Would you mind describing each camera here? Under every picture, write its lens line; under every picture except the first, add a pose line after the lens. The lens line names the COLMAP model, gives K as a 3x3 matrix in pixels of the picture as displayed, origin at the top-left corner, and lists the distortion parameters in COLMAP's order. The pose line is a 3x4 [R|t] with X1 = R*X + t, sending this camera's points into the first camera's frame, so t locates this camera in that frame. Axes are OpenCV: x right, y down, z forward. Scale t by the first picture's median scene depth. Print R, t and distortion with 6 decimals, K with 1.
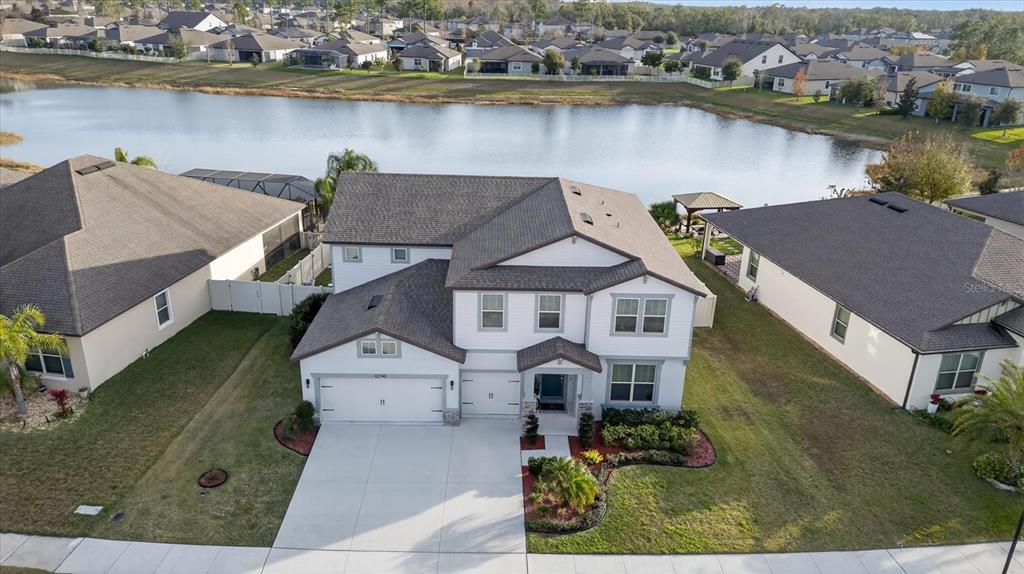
lens RADIAL K [[737.3, 0, 512.0], [0, 737.3, 287.0], [0, 0, 1]] dist [0.080063, -0.001223]
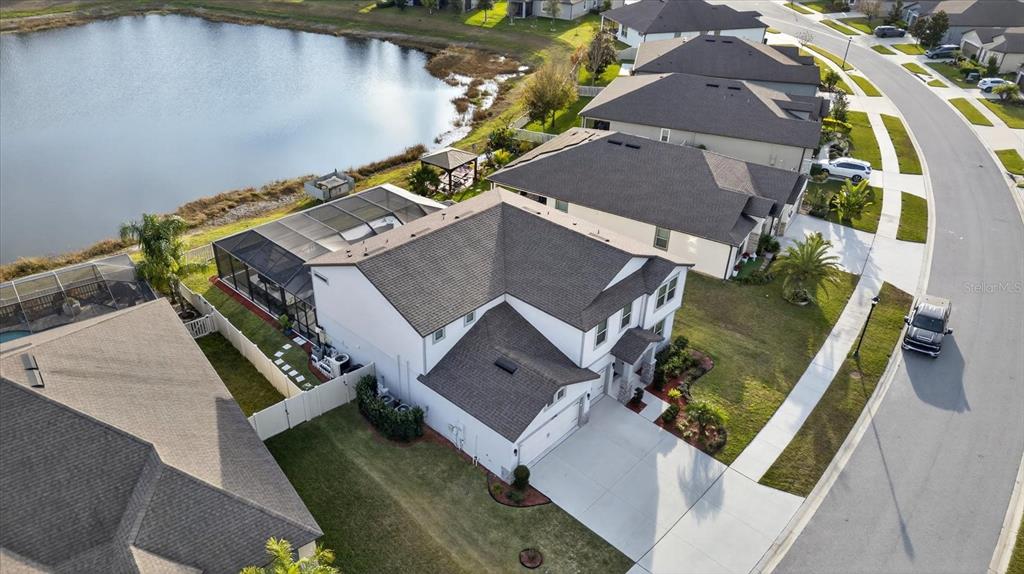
lens RADIAL K [[737.3, 0, 512.0], [0, 737.3, 287.0], [0, 0, 1]] dist [0.080063, -0.001223]
pose [[0.676976, -0.380208, 0.630195, -0.892414], [0.249130, 0.924068, 0.289883, -0.443461], [-0.692559, -0.039243, 0.720293, 0.157534]]
